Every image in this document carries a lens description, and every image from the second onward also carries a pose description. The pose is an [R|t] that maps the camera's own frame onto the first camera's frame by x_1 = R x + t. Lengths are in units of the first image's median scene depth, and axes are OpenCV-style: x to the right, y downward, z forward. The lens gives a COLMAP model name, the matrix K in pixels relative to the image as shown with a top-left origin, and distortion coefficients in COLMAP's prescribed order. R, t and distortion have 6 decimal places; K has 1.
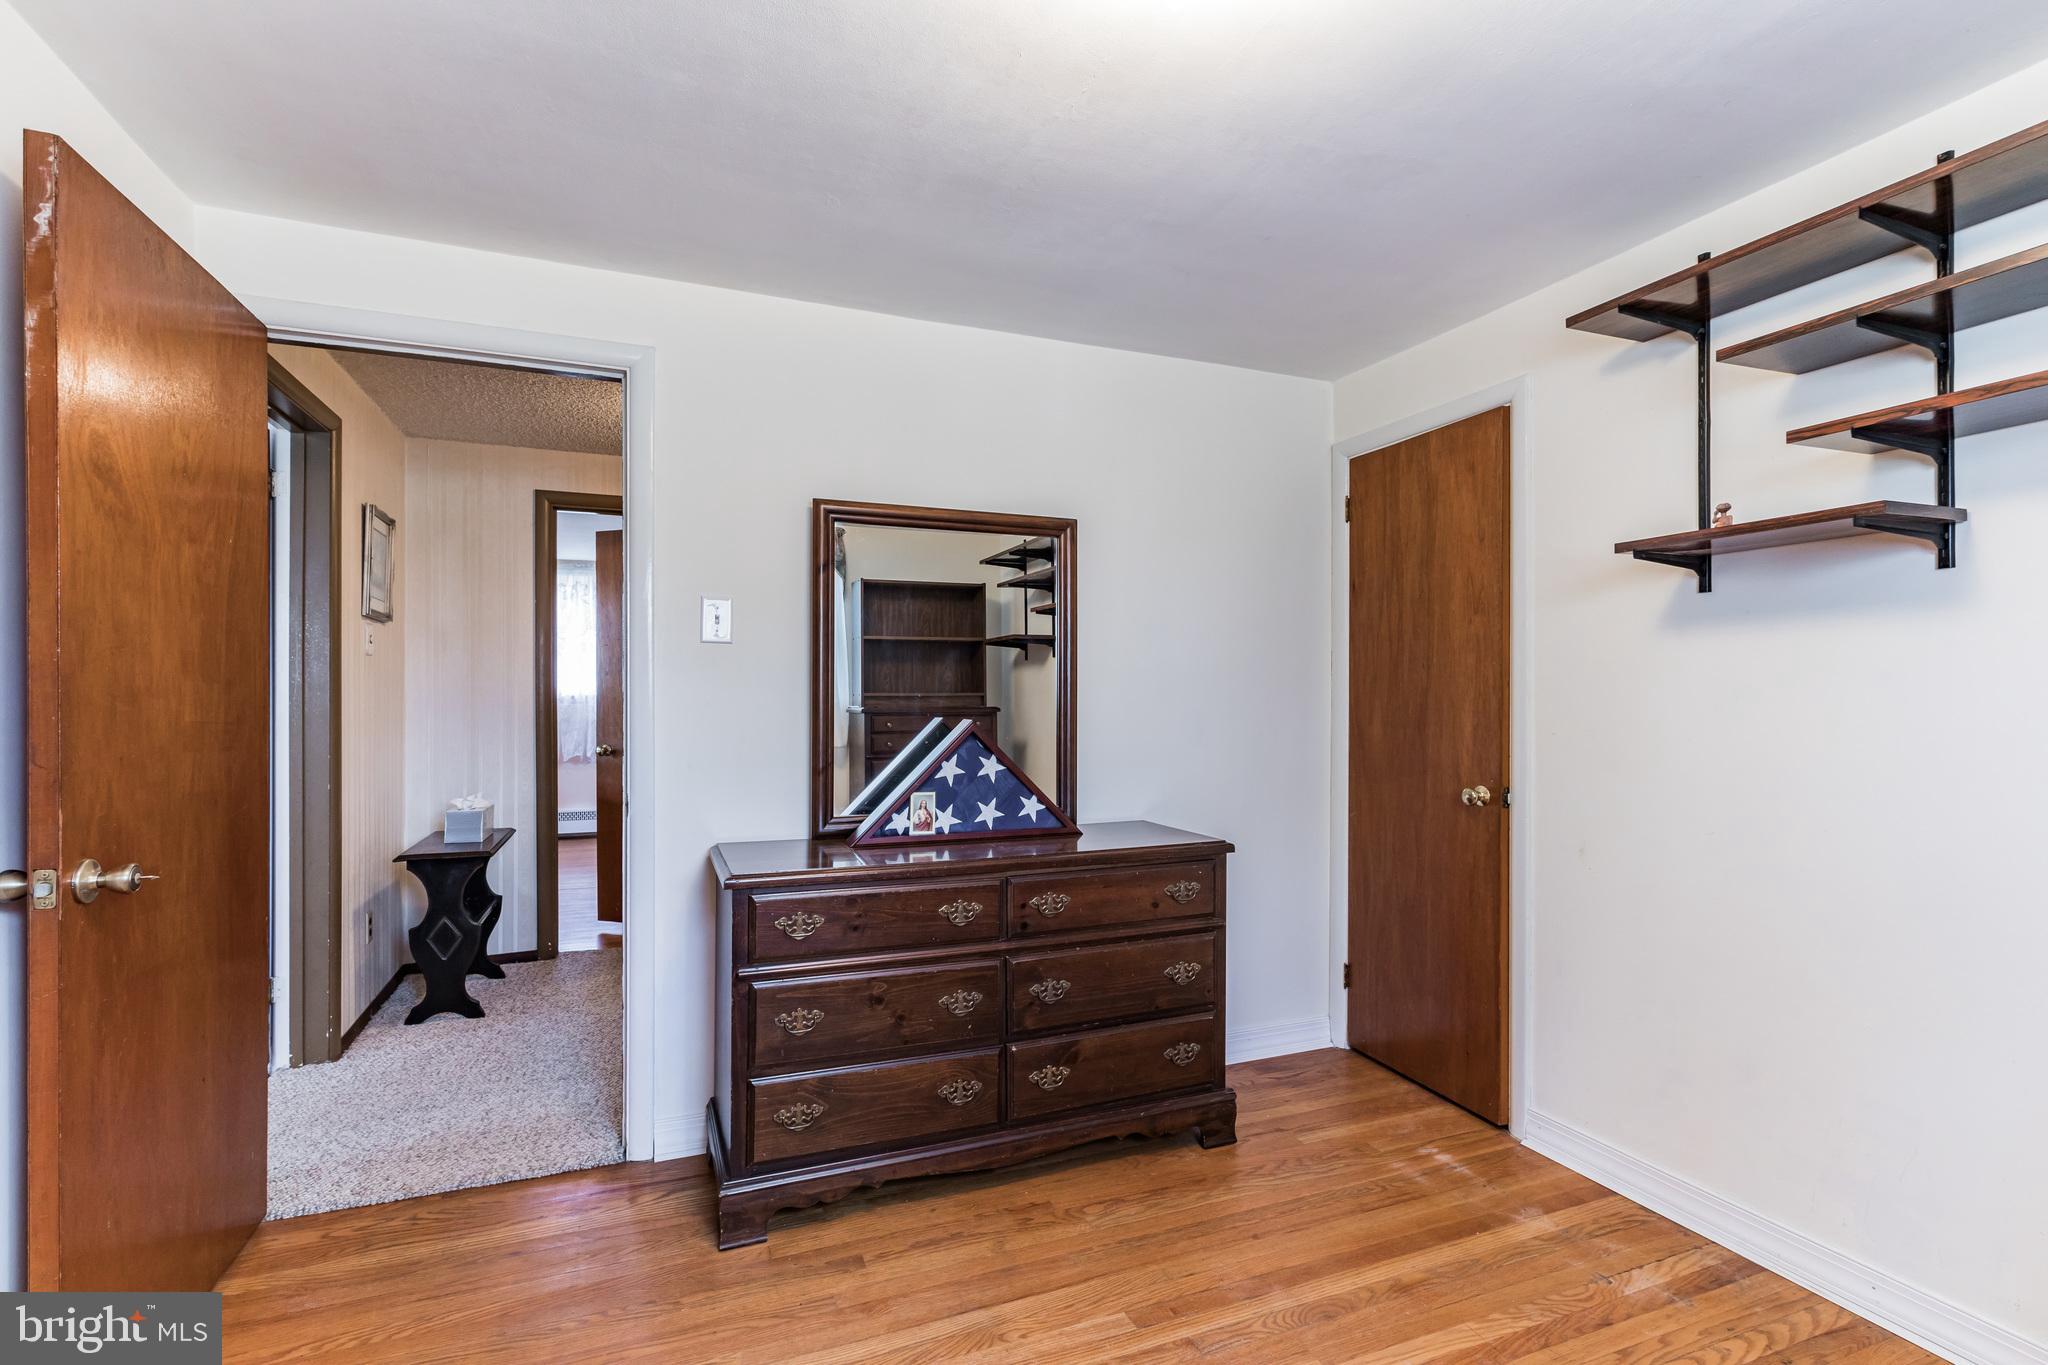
lens RADIAL K [[925.7, 0, 1021.6], [0, 925.7, 690.2], [0, 0, 1]] dist [0.003374, 0.000330]
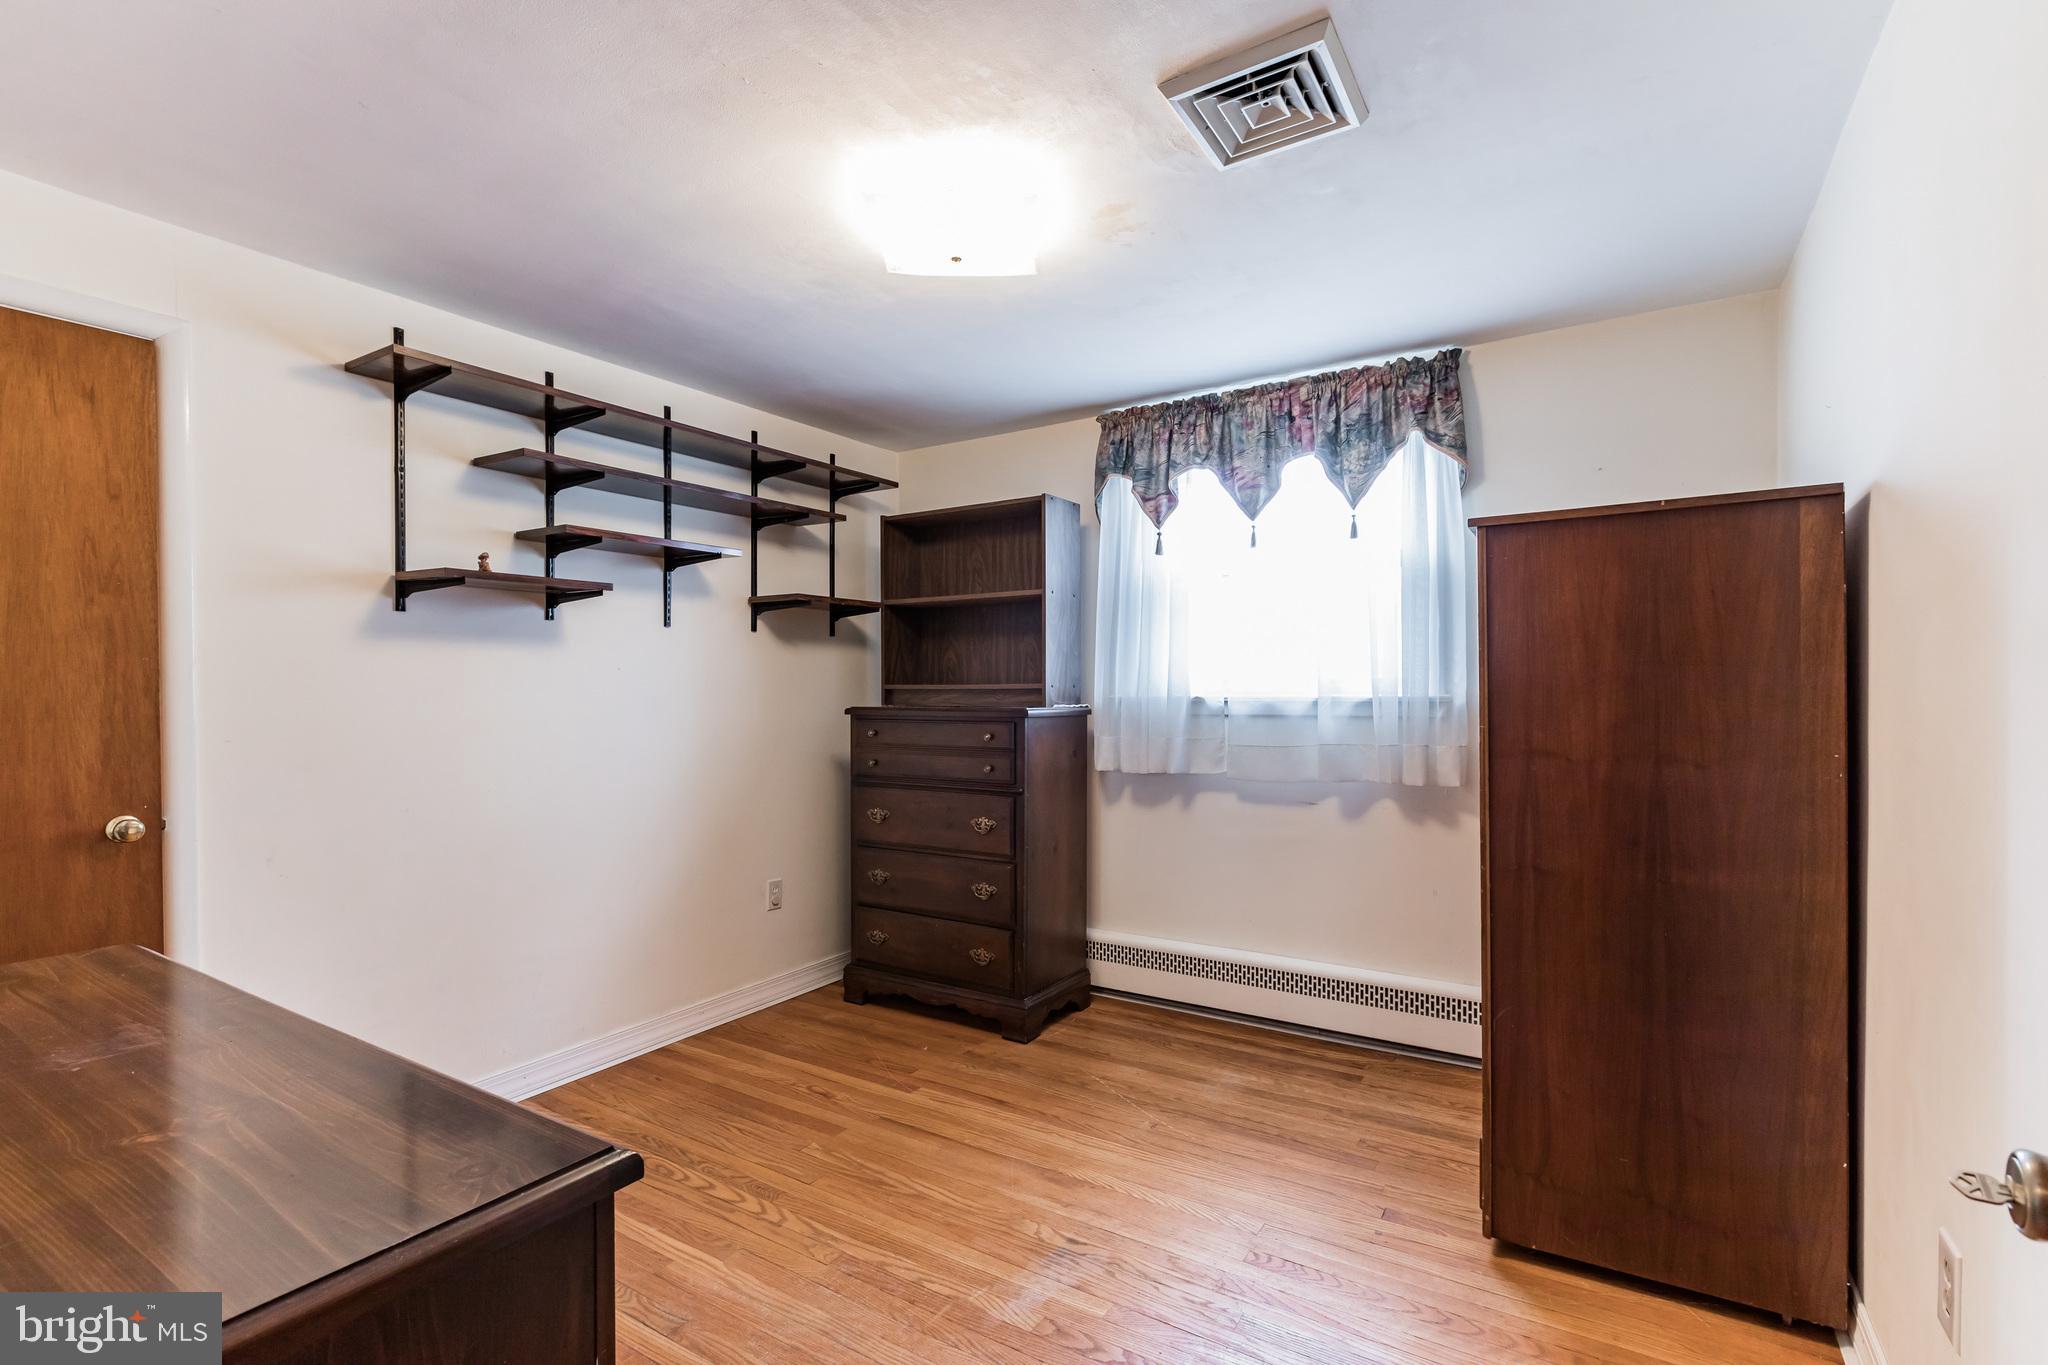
lens RADIAL K [[925.7, 0, 1022.1], [0, 925.7, 685.4], [0, 0, 1]] dist [0.003374, 0.000330]
pose [[-0.595782, 0.001078, 0.803145, -0.716920], [-0.002717, 0.999991, -0.003357, -0.007576], [-0.803141, -0.004183, -0.595774, 1.074532]]
